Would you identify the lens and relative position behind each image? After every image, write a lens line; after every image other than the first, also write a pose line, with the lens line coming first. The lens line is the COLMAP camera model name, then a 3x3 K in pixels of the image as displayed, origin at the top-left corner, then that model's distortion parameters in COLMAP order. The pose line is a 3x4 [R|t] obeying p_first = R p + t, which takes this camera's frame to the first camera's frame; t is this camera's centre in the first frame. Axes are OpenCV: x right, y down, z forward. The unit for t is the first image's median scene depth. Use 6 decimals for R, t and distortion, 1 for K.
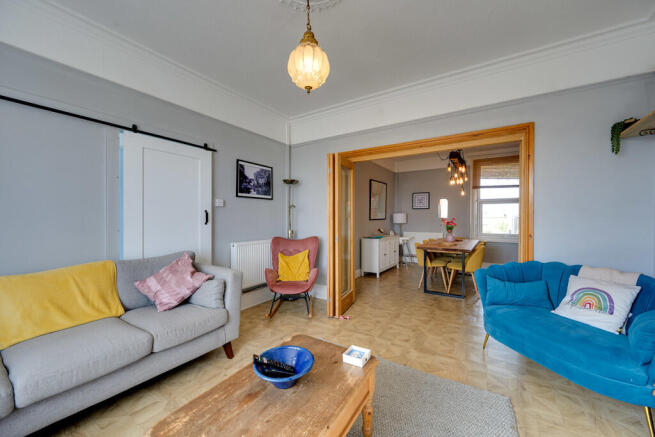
lens RADIAL K [[256.7, 0, 327.7], [0, 256.7, 220.1], [0, 0, 1]] dist [-0.000500, 0.000054]
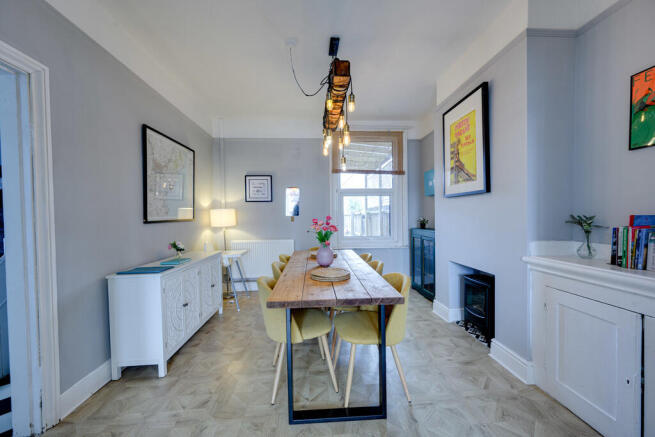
lens RADIAL K [[256.7, 0, 327.7], [0, 256.7, 220.1], [0, 0, 1]] dist [-0.000500, 0.000054]
pose [[0.802241, -0.023727, 0.596529, 0.155812], [0.022346, 0.999703, 0.009711, -0.003251], [-0.596583, 0.005539, 0.802533, 0.496786]]
